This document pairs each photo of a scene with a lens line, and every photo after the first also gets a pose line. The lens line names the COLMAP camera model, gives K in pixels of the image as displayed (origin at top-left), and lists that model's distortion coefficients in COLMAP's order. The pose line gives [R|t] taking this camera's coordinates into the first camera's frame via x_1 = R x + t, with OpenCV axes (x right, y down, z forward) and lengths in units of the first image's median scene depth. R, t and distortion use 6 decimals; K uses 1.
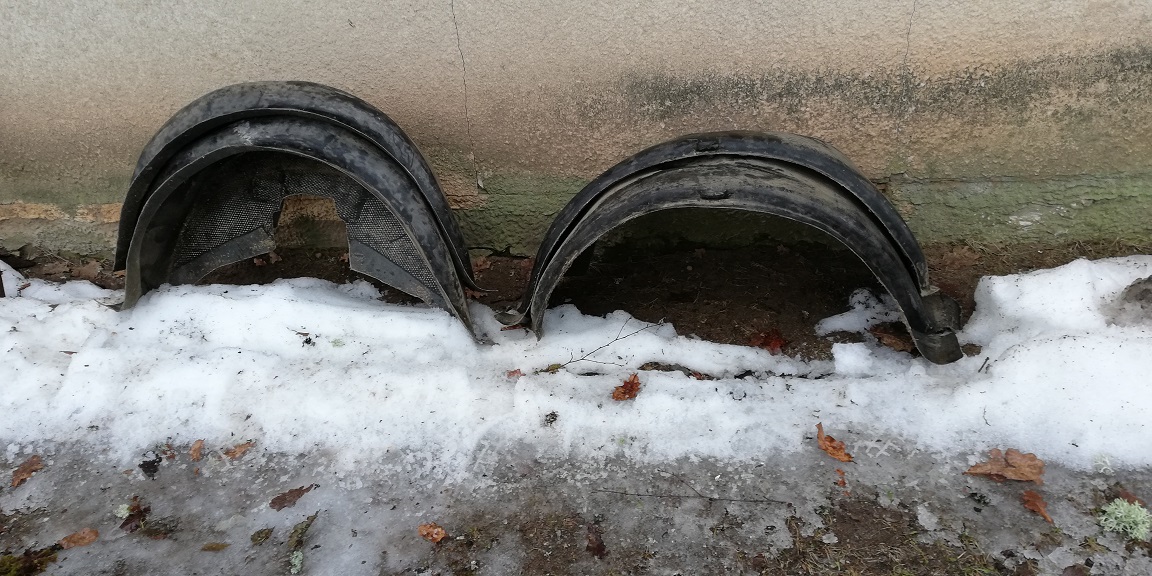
lens RADIAL K [[851.9, 0, 572.6], [0, 851.9, 291.7], [0, 0, 1]] dist [0.072974, -0.091528]
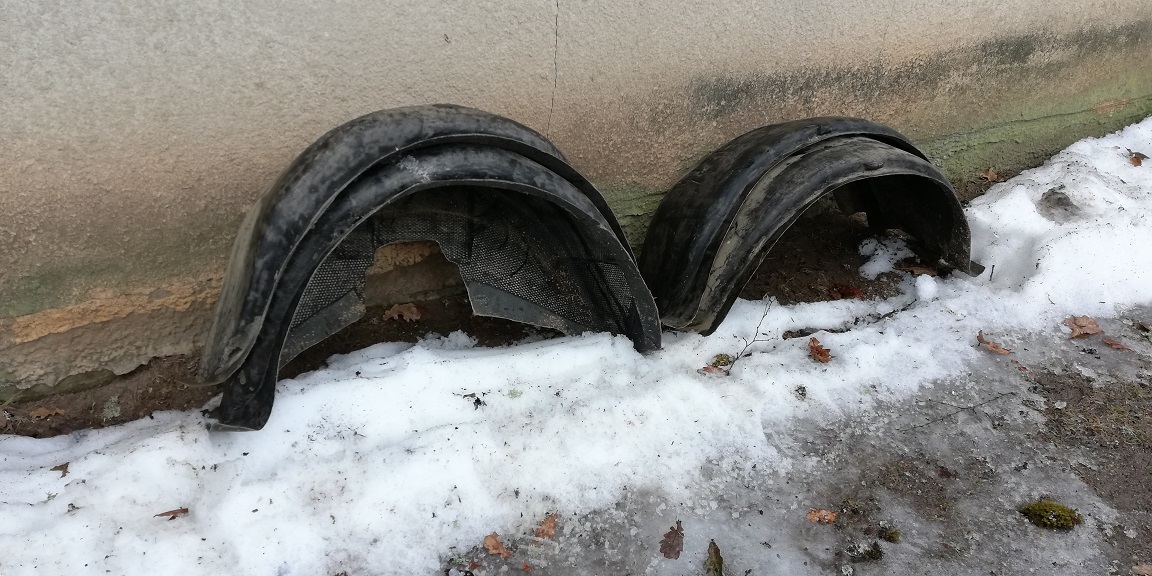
lens RADIAL K [[851.9, 0, 564.3], [0, 851.9, 289.7], [0, 0, 1]] dist [0.072974, -0.091528]
pose [[0.793838, -0.188649, 0.578129, -0.757580], [0.216915, 0.975973, 0.020619, -0.054528], [-0.568128, 0.109037, 0.815685, 0.251881]]
